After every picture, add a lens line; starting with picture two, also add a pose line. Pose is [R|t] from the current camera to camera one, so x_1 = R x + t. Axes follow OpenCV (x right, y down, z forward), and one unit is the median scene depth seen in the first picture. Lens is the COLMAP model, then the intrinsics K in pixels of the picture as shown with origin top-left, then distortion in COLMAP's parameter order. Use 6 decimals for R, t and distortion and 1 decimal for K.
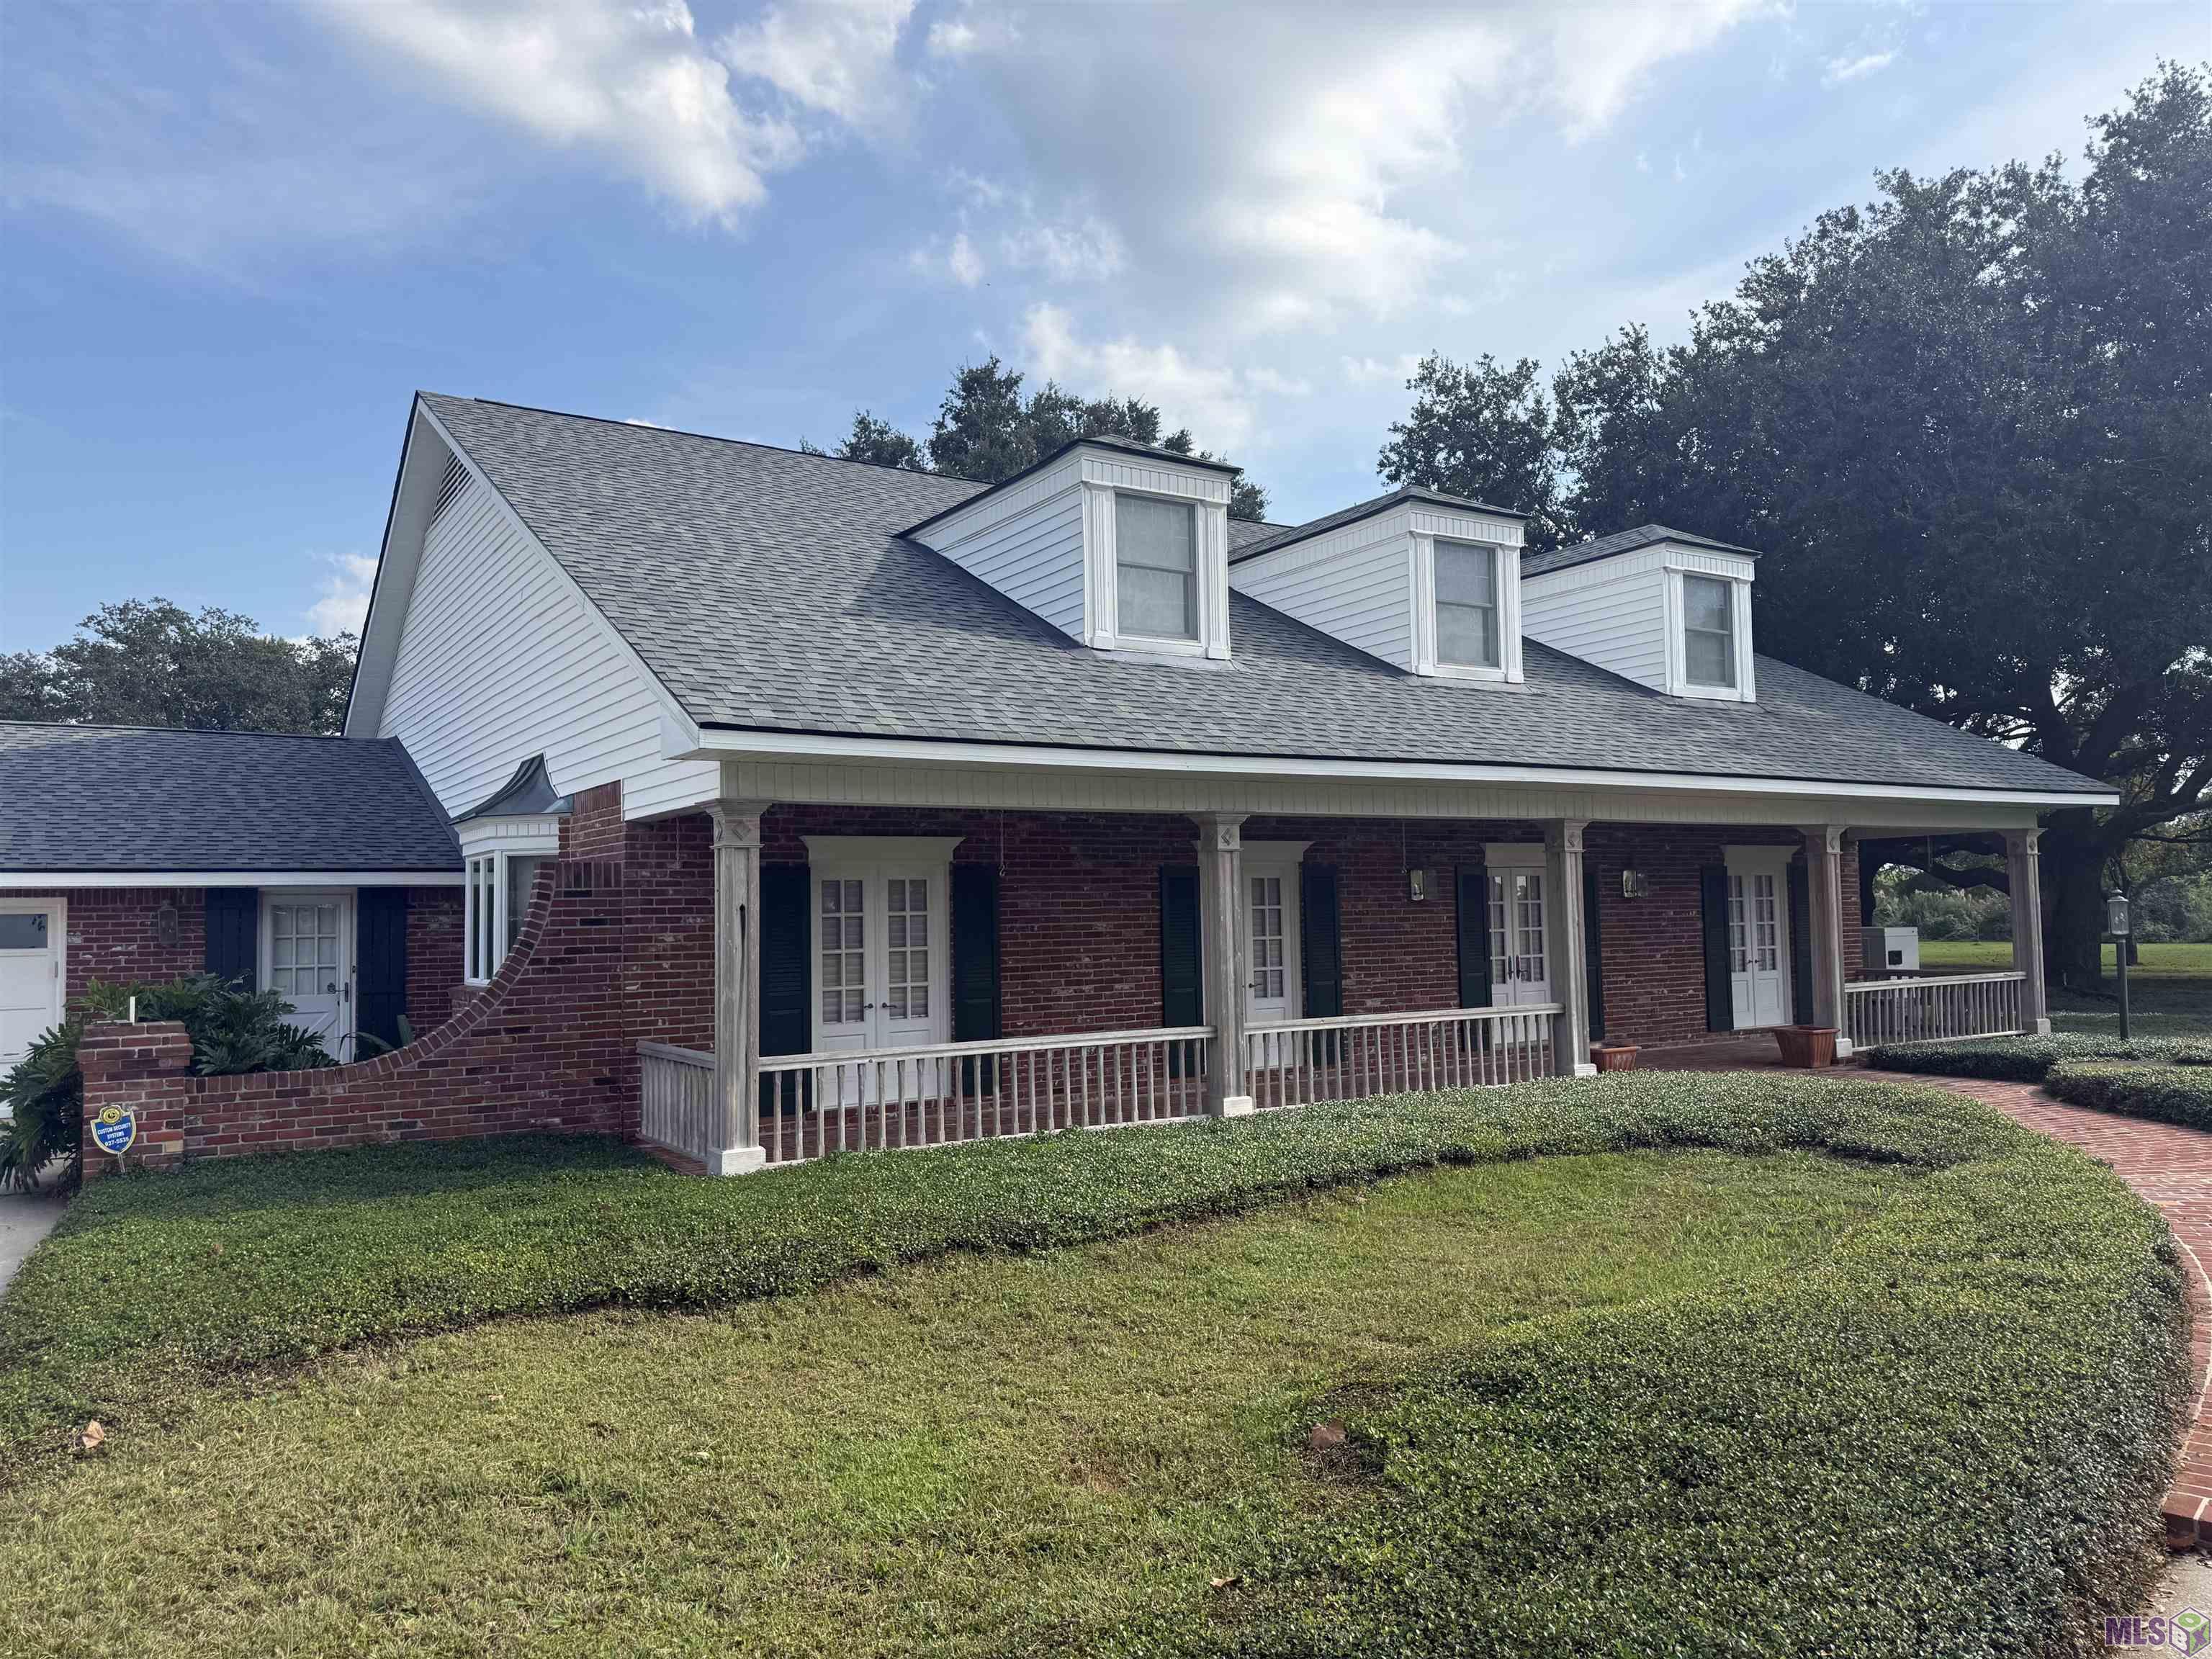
lens RADIAL K [[1566.9, 0, 1106.1], [0, 1566.9, 836.0], [0, 0, 1]] dist [0.037714, -0.033678]
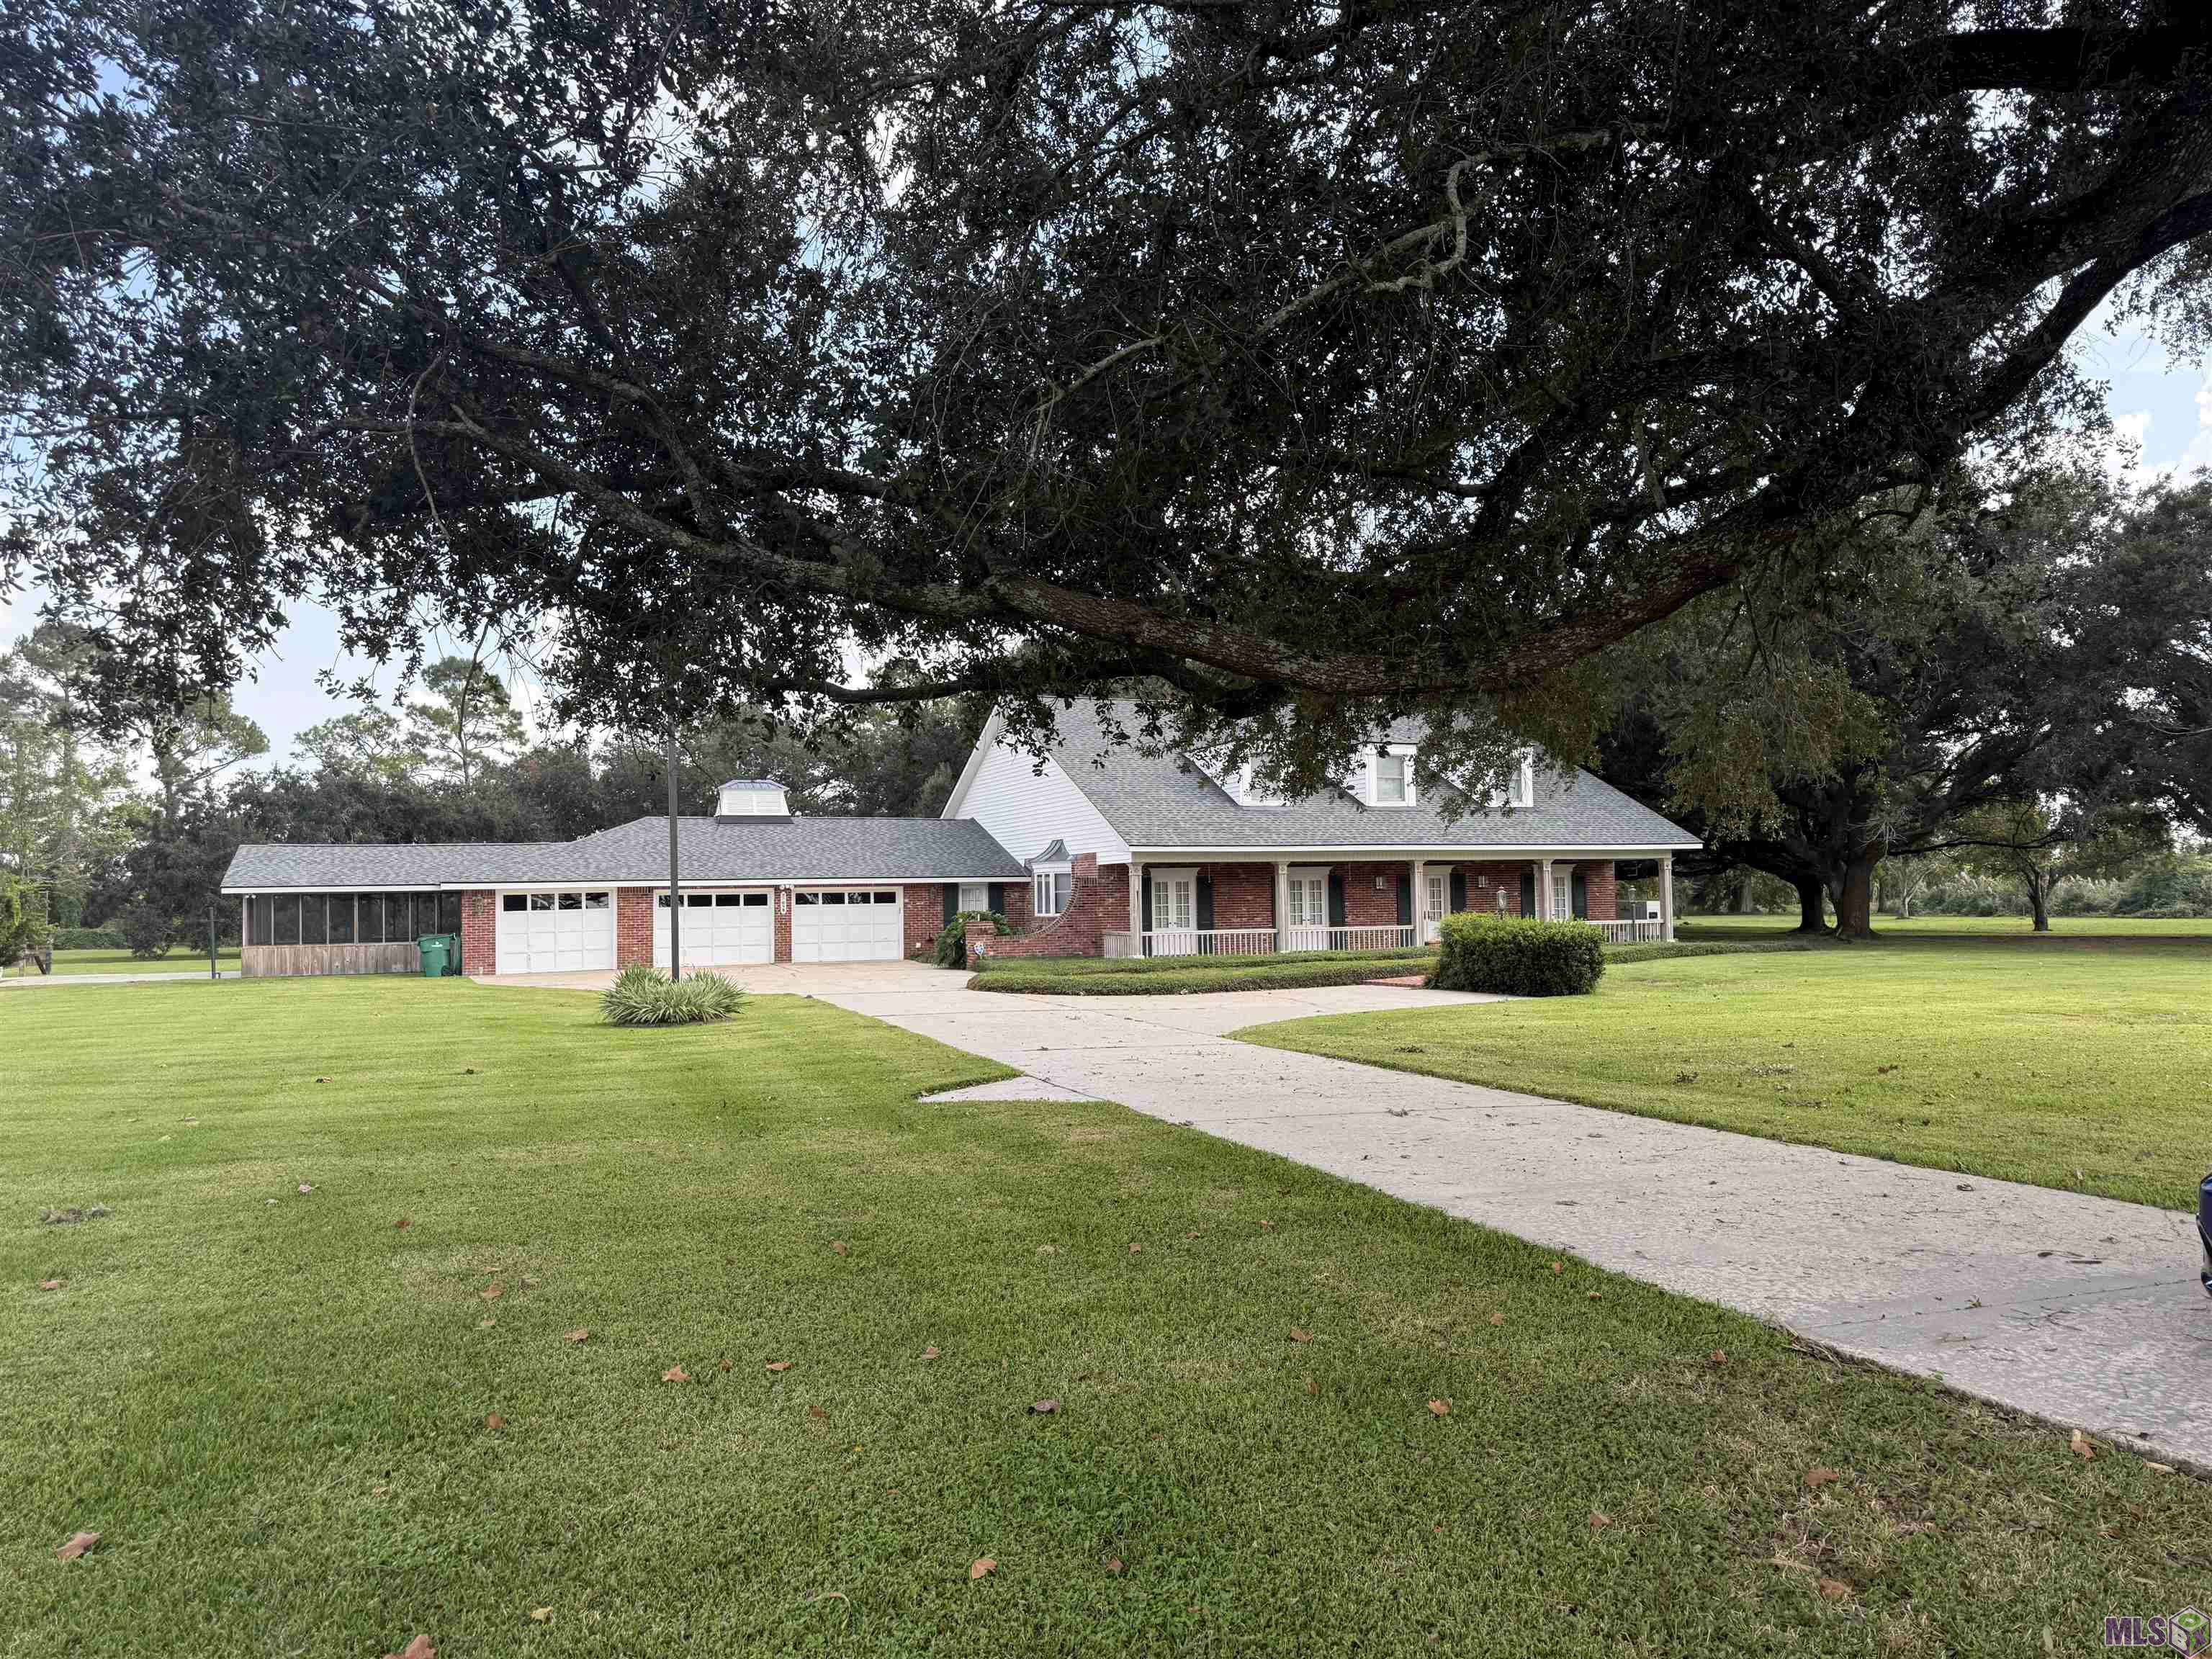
lens RADIAL K [[1566.9, 0, 1103.4], [0, 1566.9, 828.7], [0, 0, 1]] dist [0.037714, -0.033678]
pose [[0.983274, -0.003983, -0.182086, 0.248233], [0.005574, 0.999951, 0.008225, -0.090432], [0.182045, -0.009102, 0.983248, -1.806007]]
